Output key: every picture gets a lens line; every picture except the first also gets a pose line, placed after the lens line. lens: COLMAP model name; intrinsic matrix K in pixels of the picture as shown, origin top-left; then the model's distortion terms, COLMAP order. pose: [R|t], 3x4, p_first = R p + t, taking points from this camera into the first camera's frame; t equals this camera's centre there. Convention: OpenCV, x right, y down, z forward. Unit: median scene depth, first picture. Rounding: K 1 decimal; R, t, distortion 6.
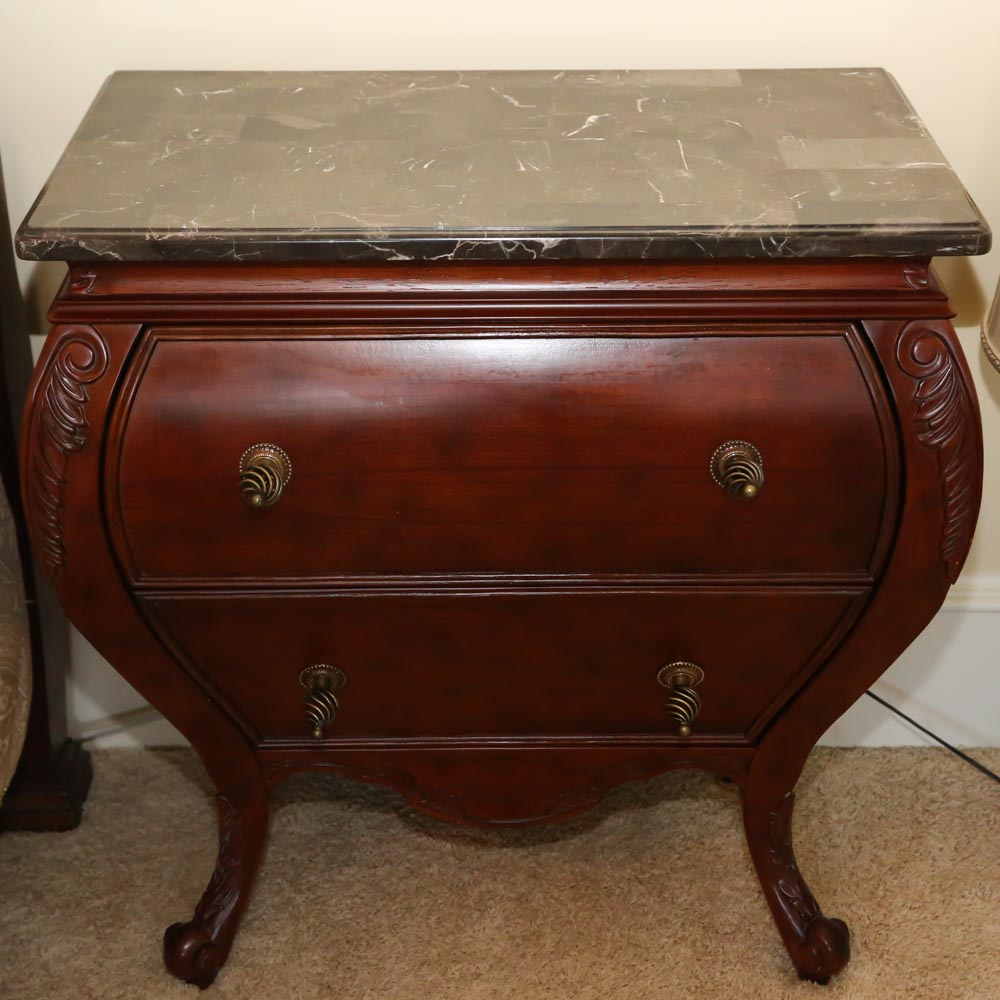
lens RADIAL K [[1961.4, 0, 503.5], [0, 1961.4, 506.3], [0, 0, 1]] dist [0.082313, 0.000000]
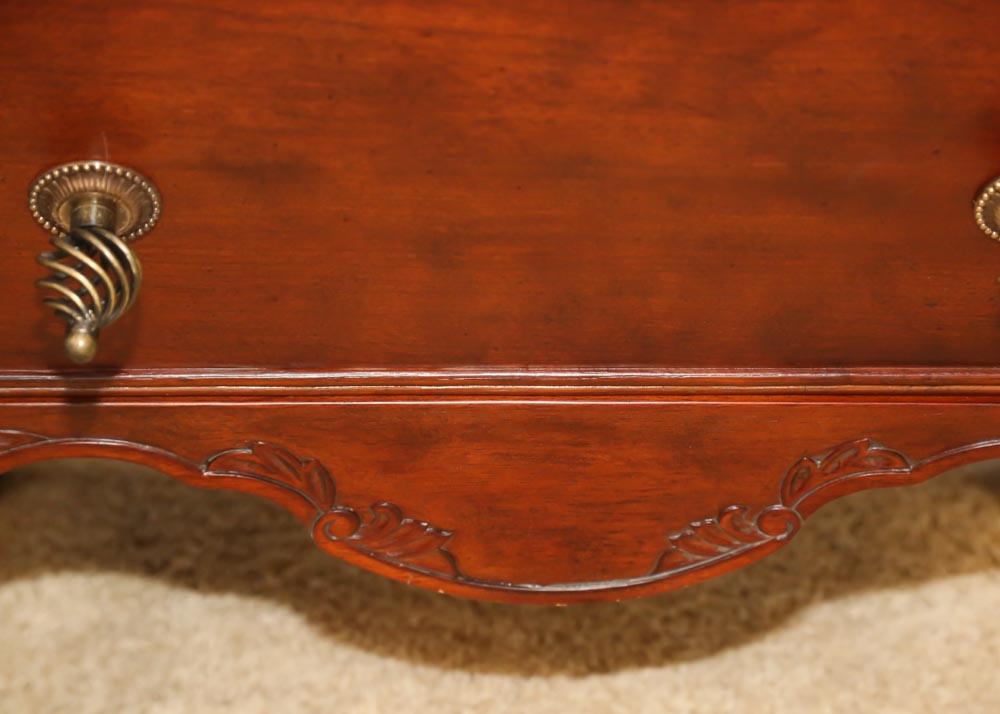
lens RADIAL K [[3147.0, 0, 508.8], [0, 3147.0, 359.9], [0, 0, 1]] dist [0.538446, 0.000000]
pose [[0.999488, 0.002717, 0.031893, -0.027712], [-0.004995, 0.997424, 0.071562, 0.062936], [-0.031616, -0.071685, 0.996926, 0.334191]]
